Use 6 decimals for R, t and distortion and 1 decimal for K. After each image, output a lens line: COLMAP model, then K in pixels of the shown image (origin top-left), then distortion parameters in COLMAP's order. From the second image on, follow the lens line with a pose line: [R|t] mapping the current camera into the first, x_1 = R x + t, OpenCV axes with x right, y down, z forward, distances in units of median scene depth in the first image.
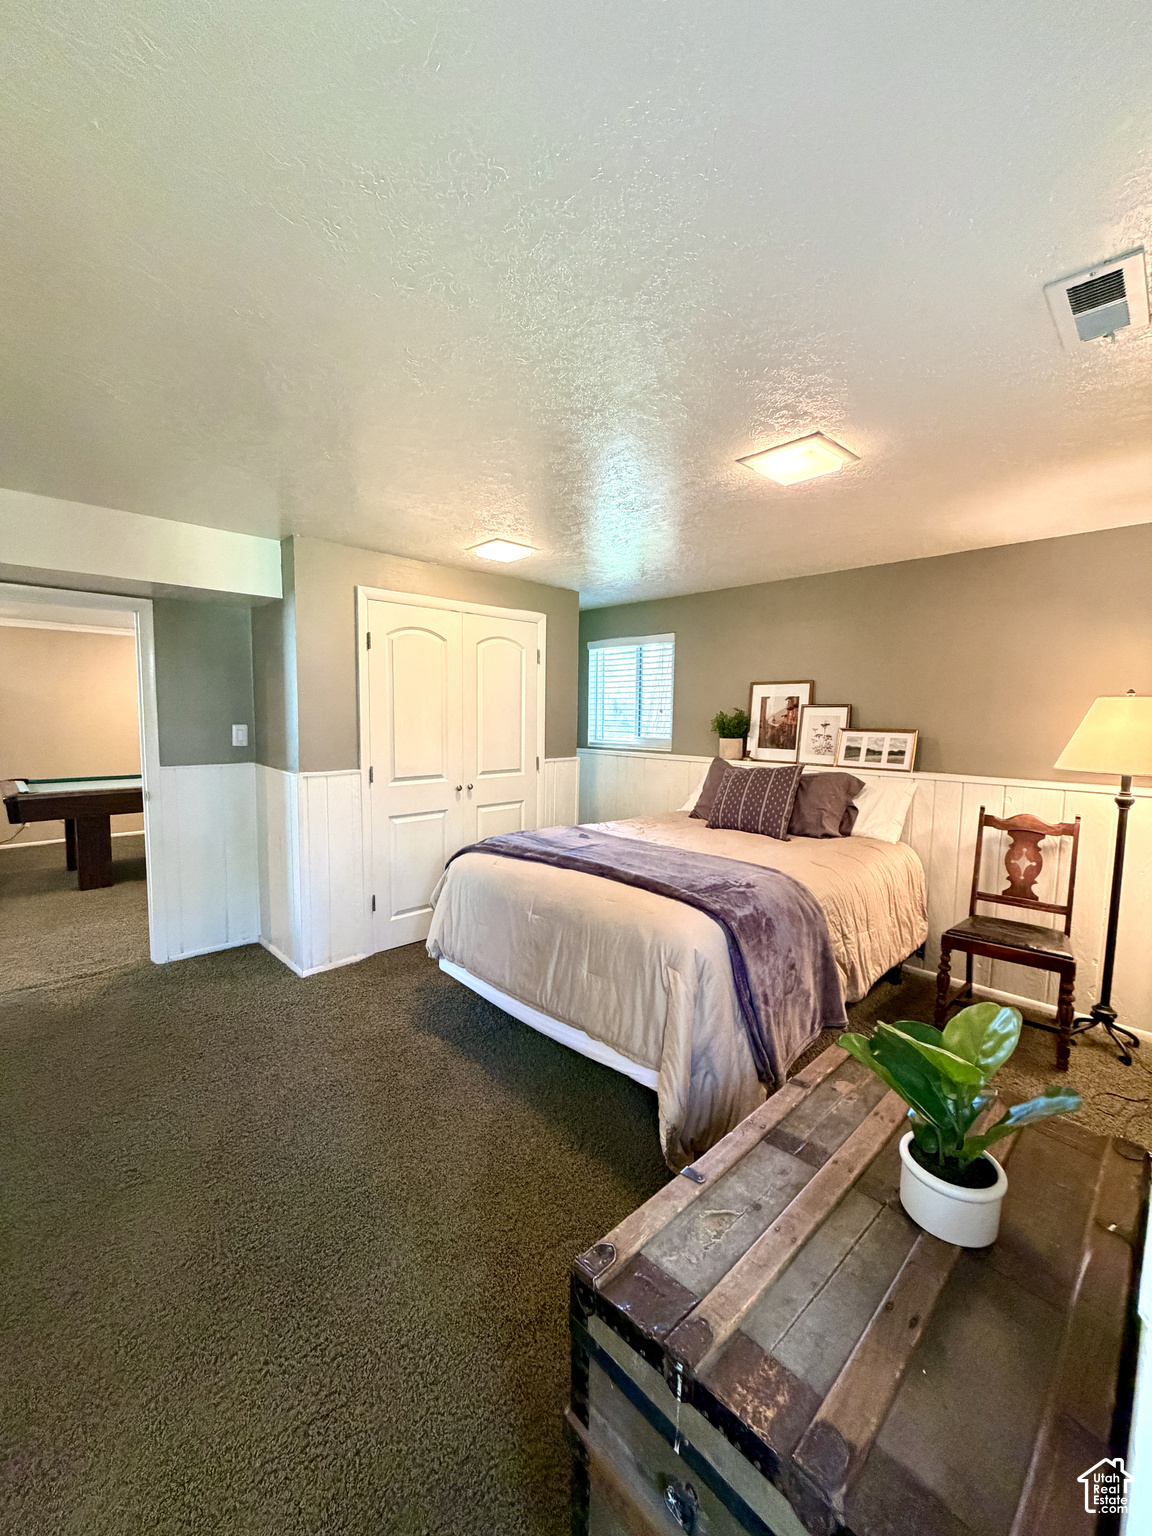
lens RADIAL K [[613.7, 0, 575.2], [0, 613.7, 765.6], [0, 0, 1]] dist [0.001380, 0.000257]
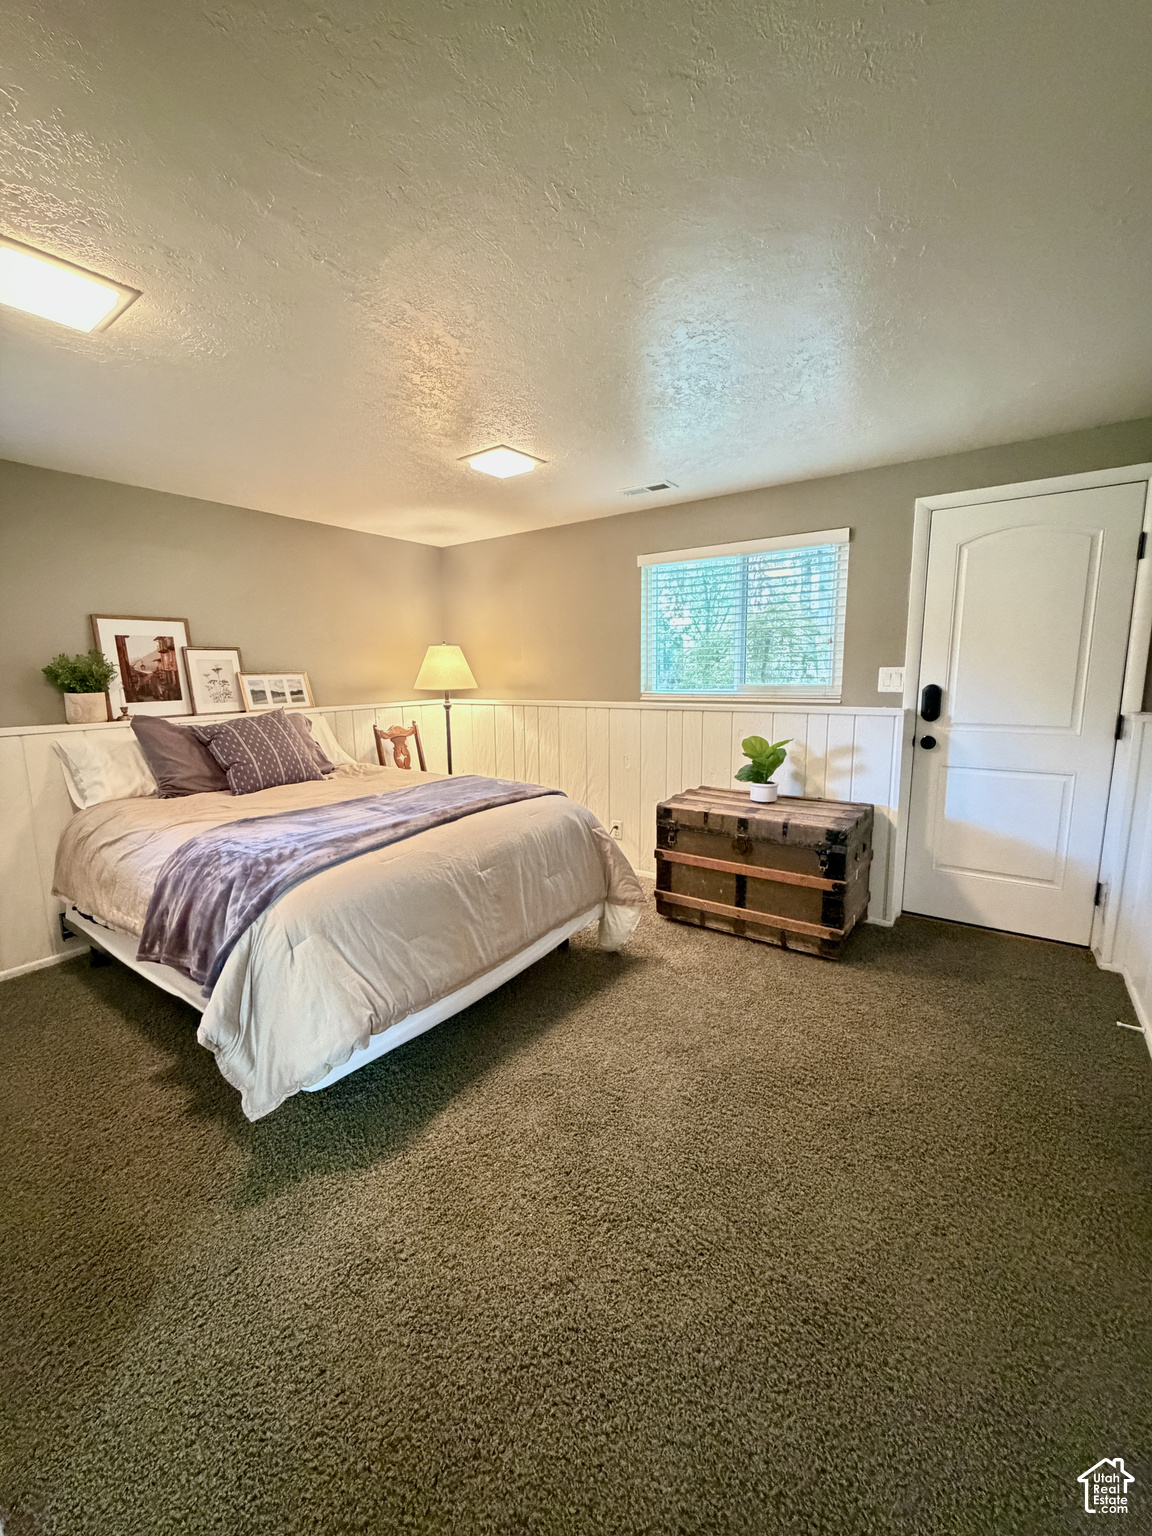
lens RADIAL K [[613.7, 0, 575.2], [0, 613.7, 765.6], [0, 0, 1]] dist [0.001380, 0.000257]
pose [[-0.183243, -0.161089, 0.969779, -0.828725], [0.099709, 0.978350, 0.181353, -0.052706], [-0.977998, 0.129927, -0.163214, 0.876227]]
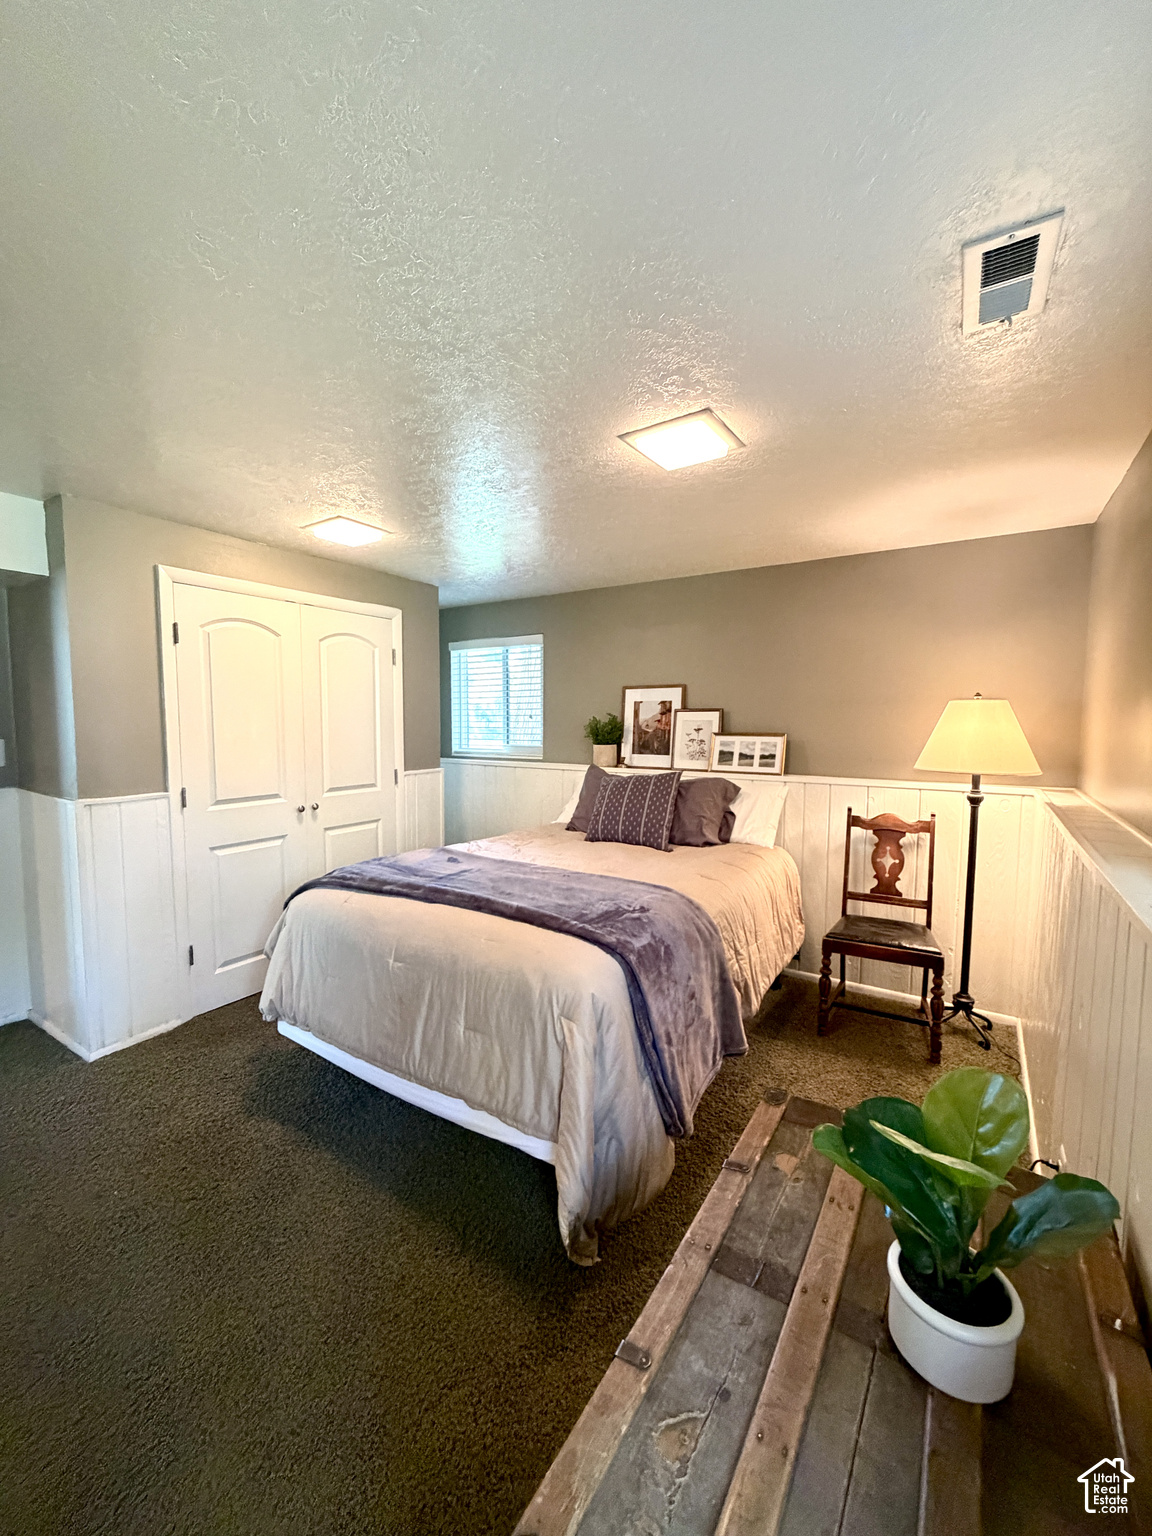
lens RADIAL K [[613.7, 0, 575.2], [0, 613.7, 765.6], [0, 0, 1]] dist [0.001380, 0.000257]
pose [[0.974865, -0.025954, 0.221281, -0.006715], [0.028085, 0.999584, -0.006487, -0.010147], [-0.221021, 0.012539, 0.975188, 0.113483]]
